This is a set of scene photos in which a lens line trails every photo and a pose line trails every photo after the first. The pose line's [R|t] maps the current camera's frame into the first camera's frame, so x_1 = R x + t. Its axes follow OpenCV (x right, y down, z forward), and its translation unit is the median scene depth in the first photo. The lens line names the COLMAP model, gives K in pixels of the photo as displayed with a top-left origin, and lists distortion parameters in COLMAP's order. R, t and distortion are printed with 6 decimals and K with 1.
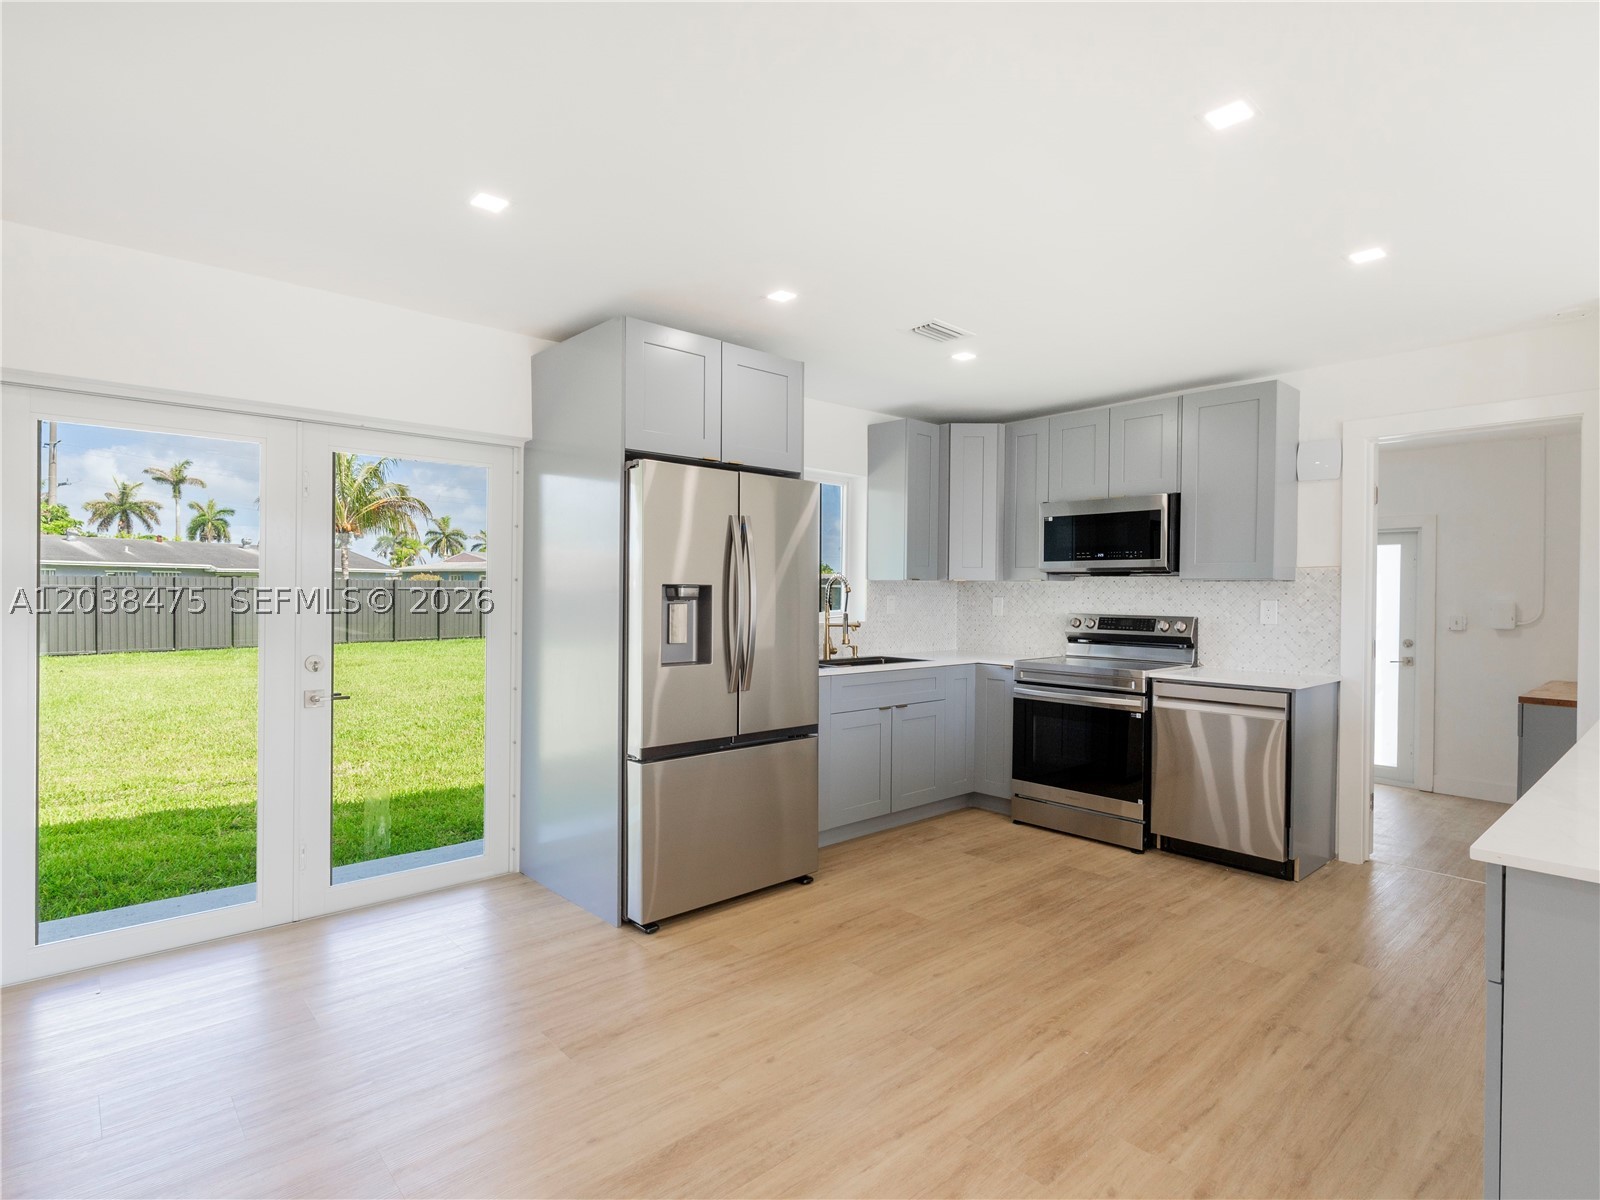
lens RADIAL K [[828.6, 0, 801.1], [0, 828.6, 598.7], [0, 0, 1]] dist [-0.009282, 0.004213]
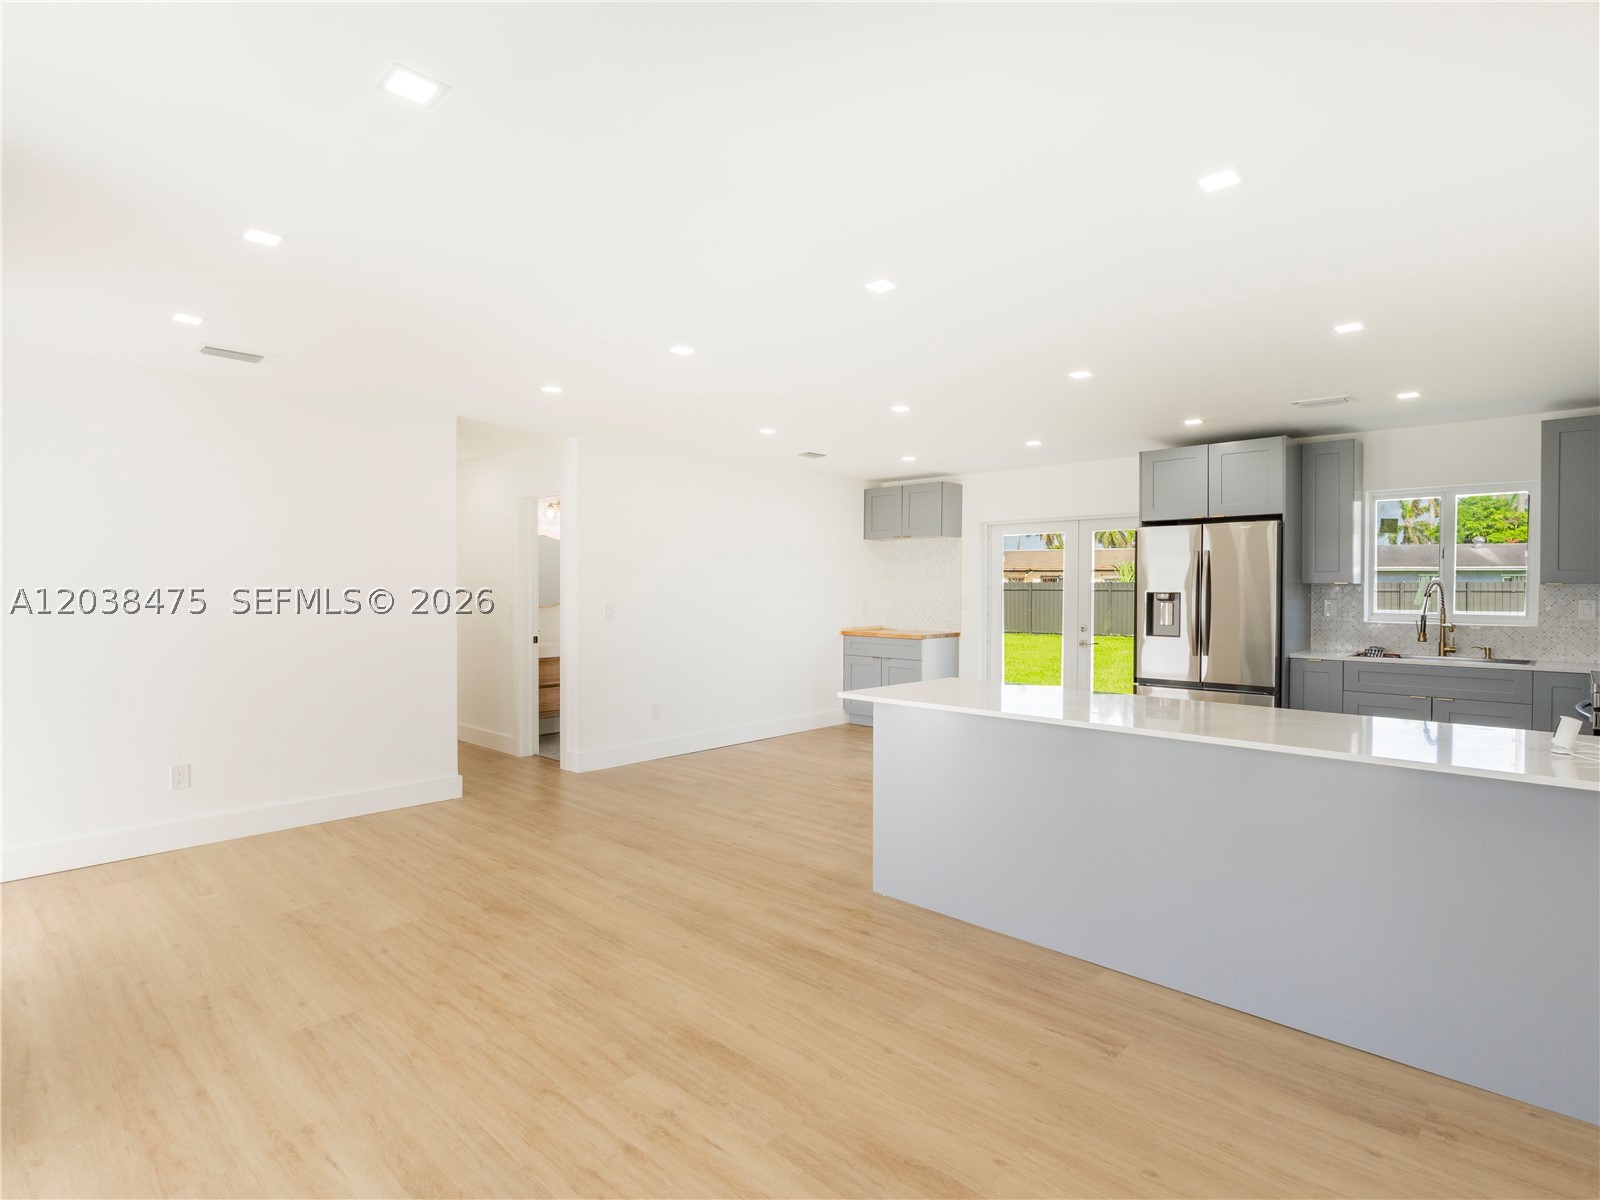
lens RADIAL K [[828.6, 0, 801.1], [0, 828.6, 596.0], [0, 0, 1]] dist [-0.009282, 0.004213]
pose [[0.077512, 0.000839, -0.996991, 1.249015], [-0.007260, 0.999974, 0.000278, -0.003264], [0.996965, 0.007217, 0.077516, 0.054508]]
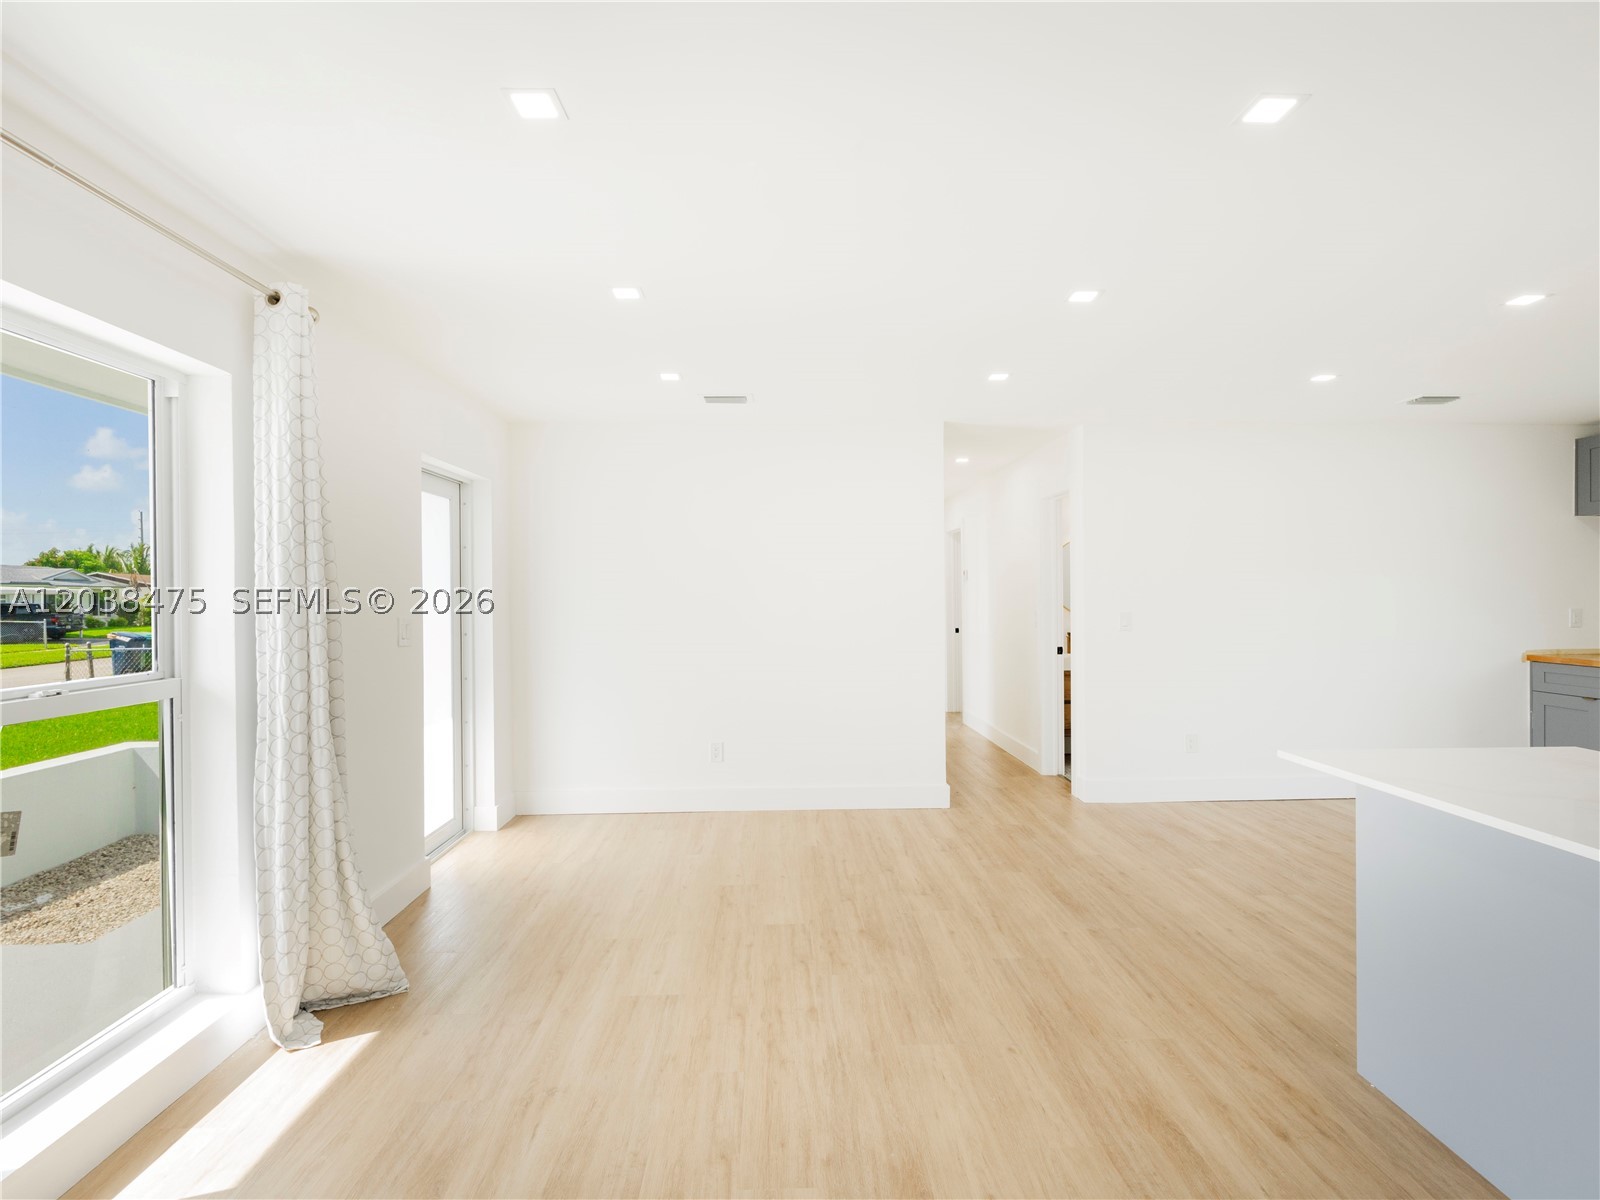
lens RADIAL K [[828.6, 0, 798.0], [0, 828.6, 597.8], [0, 0, 1]] dist [-0.009282, 0.004213]
pose [[-0.650277, -0.002118, -0.759695, 1.041905], [-0.003337, 0.999994, 0.000069, -0.007257], [0.759690, 0.002580, -0.650280, 0.277803]]
